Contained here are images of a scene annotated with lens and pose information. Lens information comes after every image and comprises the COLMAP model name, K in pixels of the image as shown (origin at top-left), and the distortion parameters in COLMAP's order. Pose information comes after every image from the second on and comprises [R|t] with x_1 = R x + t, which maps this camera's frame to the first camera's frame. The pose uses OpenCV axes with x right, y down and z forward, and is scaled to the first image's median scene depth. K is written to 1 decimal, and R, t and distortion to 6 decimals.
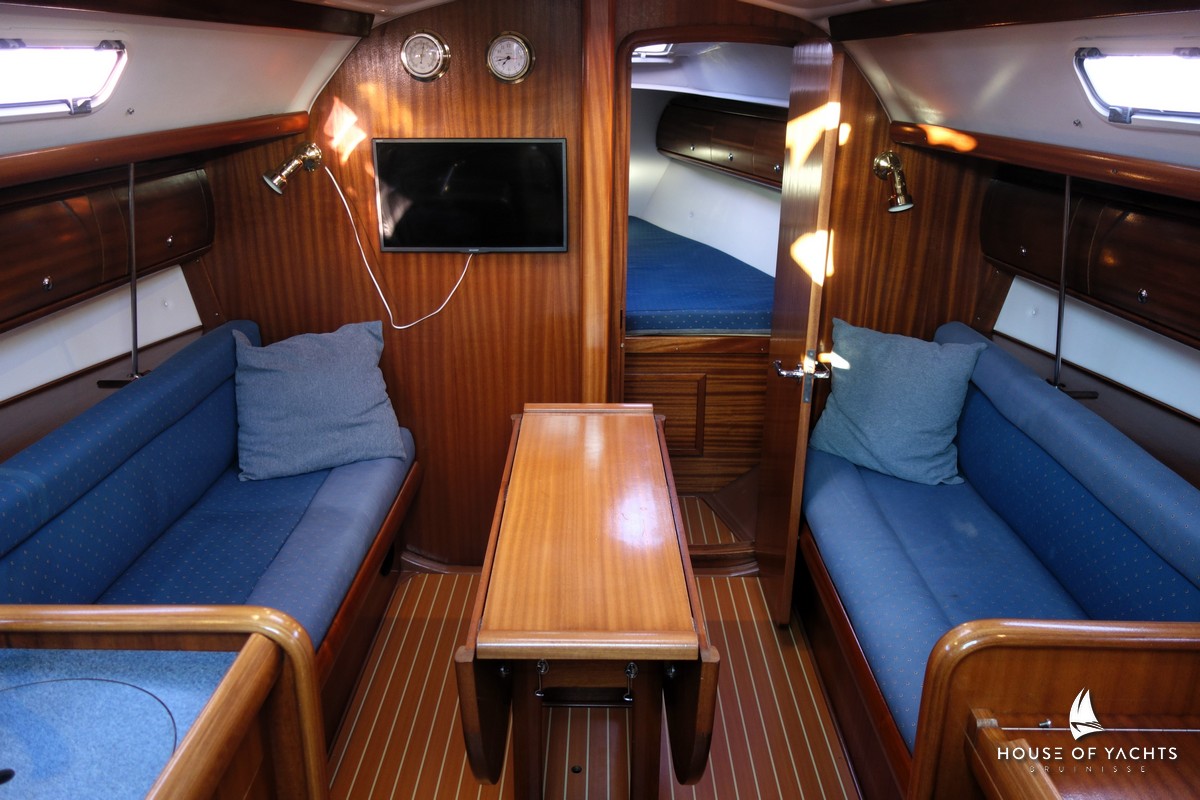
lens RADIAL K [[954.1, 0, 600.0], [0, 954.1, 400.0], [0, 0, 1]] dist [-0.007937, 0.004012]
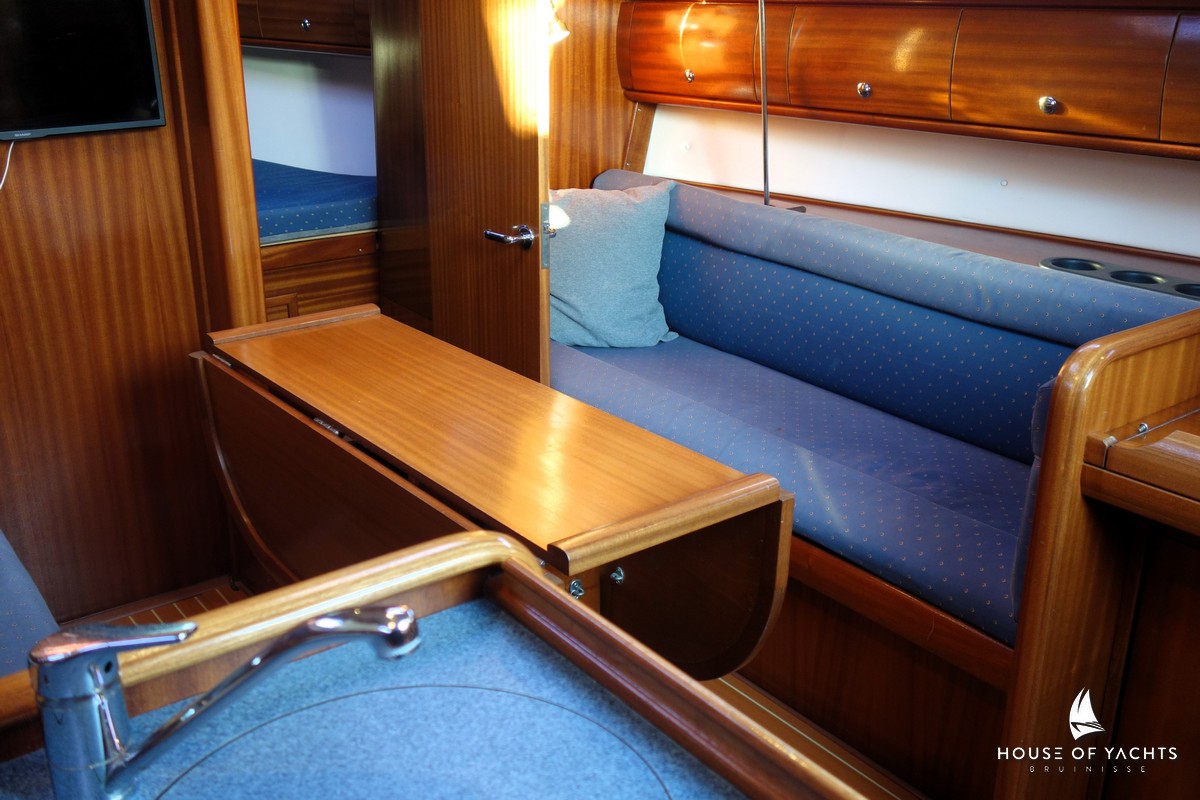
lens RADIAL K [[1170.3, 0, 600.0], [0, 1170.3, 400.0], [0, 0, 1]] dist [0.018471, 0.011657]
pose [[0.801702, -0.217671, 0.556681, -0.308605], [0.205001, 0.974976, 0.086000, 0.032958], [-0.561470, 0.045174, 0.826263, 0.118075]]
